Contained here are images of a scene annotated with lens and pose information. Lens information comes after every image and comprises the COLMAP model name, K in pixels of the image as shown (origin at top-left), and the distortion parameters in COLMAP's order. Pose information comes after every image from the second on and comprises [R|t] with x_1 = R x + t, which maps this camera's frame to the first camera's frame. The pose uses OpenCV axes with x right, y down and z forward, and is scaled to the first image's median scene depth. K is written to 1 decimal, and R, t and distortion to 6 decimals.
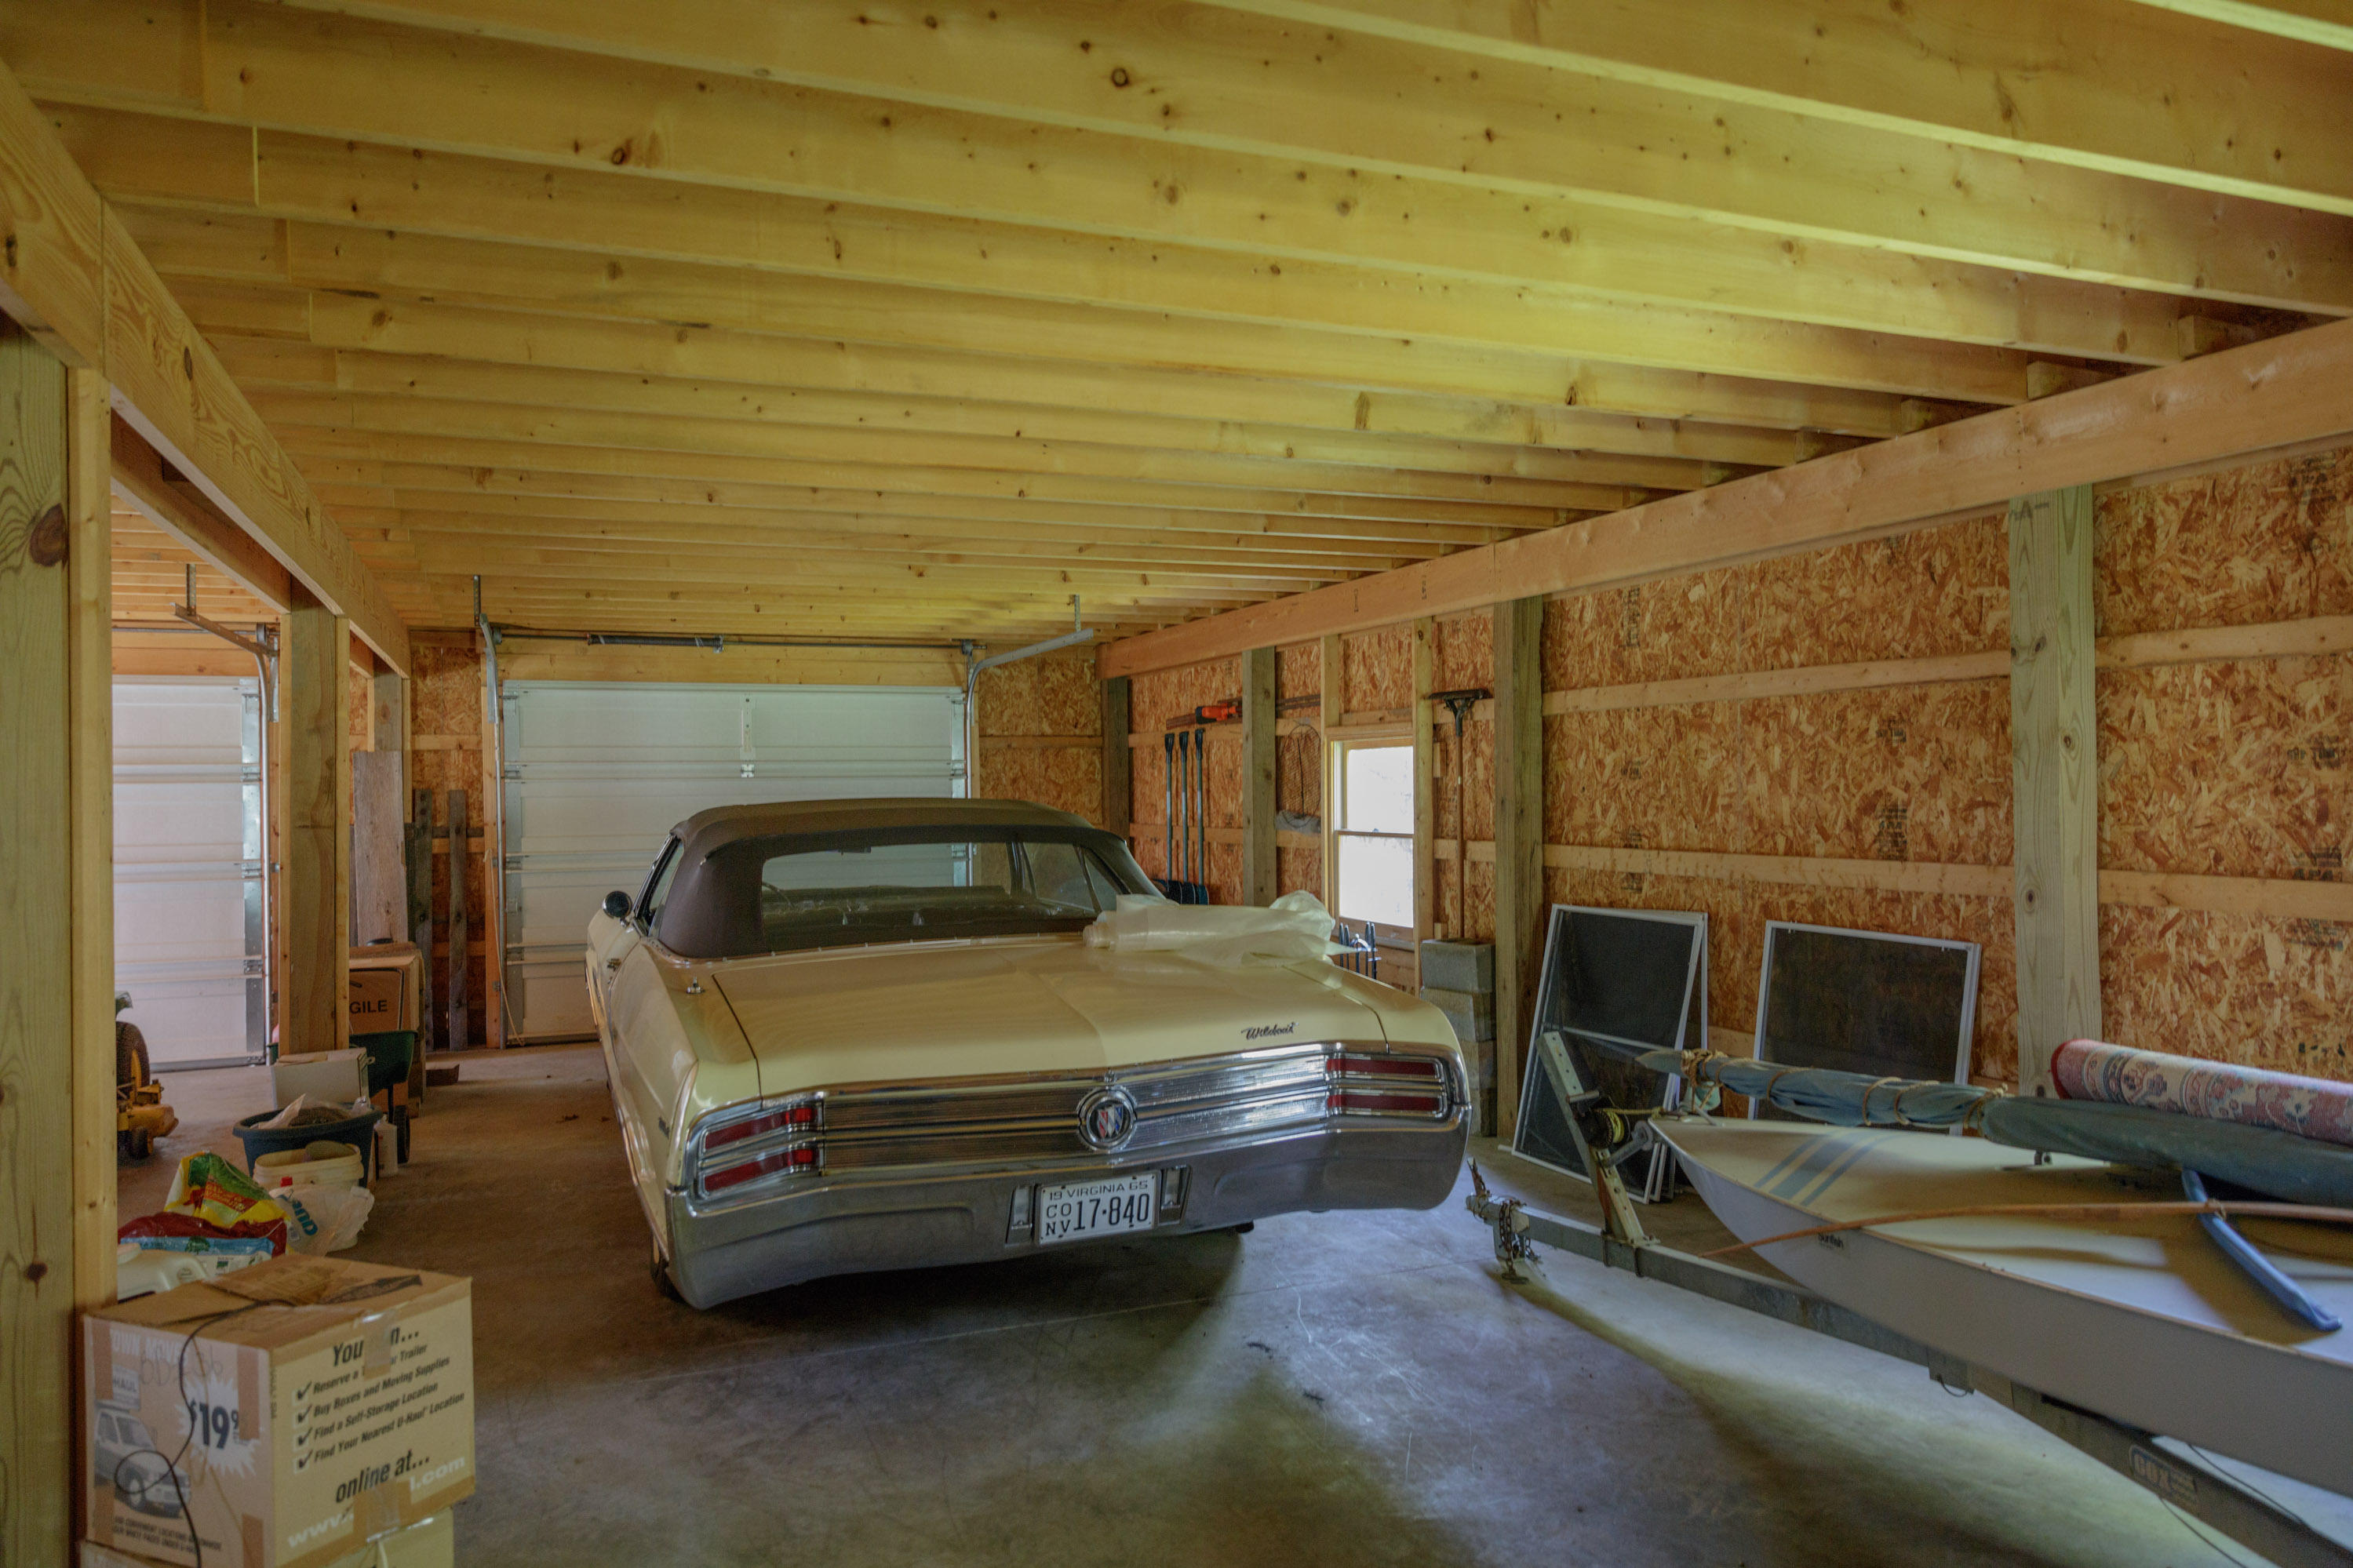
lens RADIAL K [[1577.8, 0, 1174.2], [0, 1577.8, 783.2], [0, 0, 1]] dist [0.019324, -0.009197]
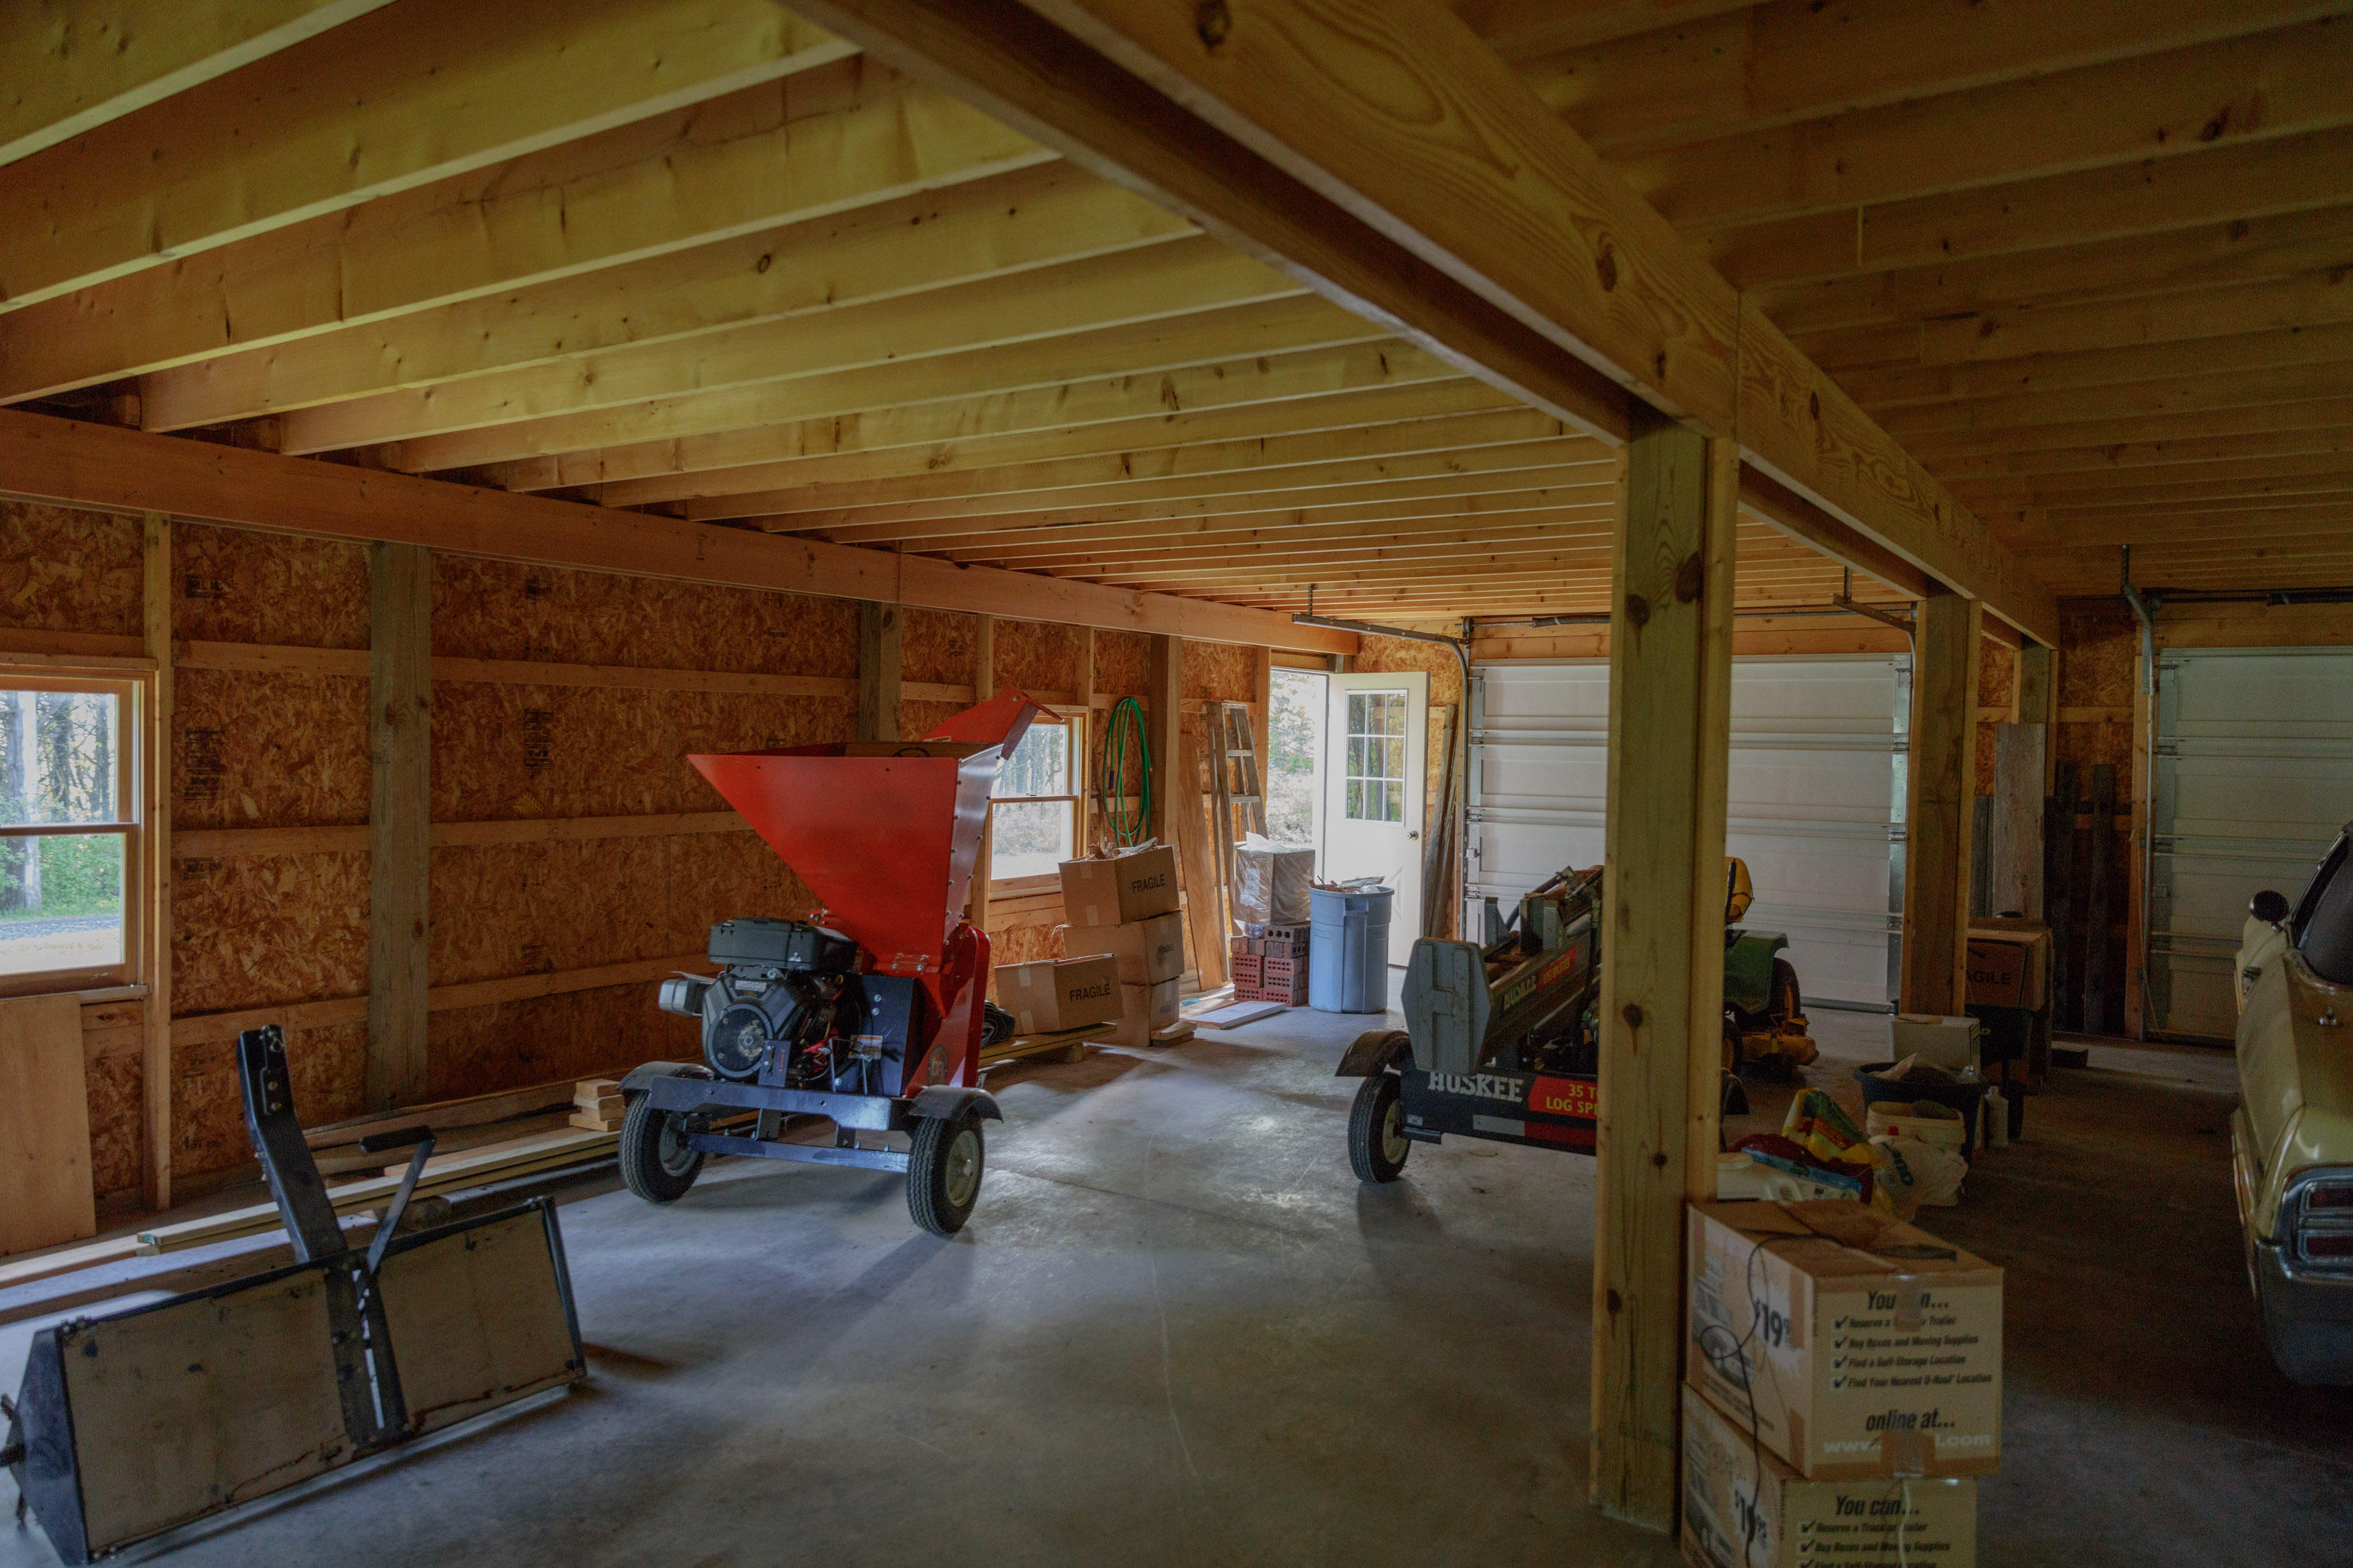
lens RADIAL K [[1577.8, 0, 1174.2], [0, 1577.8, 783.2], [0, 0, 1]] dist [0.019324, -0.009197]
pose [[0.564208, 0.044592, -0.824428, 0.092593], [-0.023282, 0.999003, 0.038101, -0.032389], [0.825305, -0.002302, 0.564683, -0.033171]]
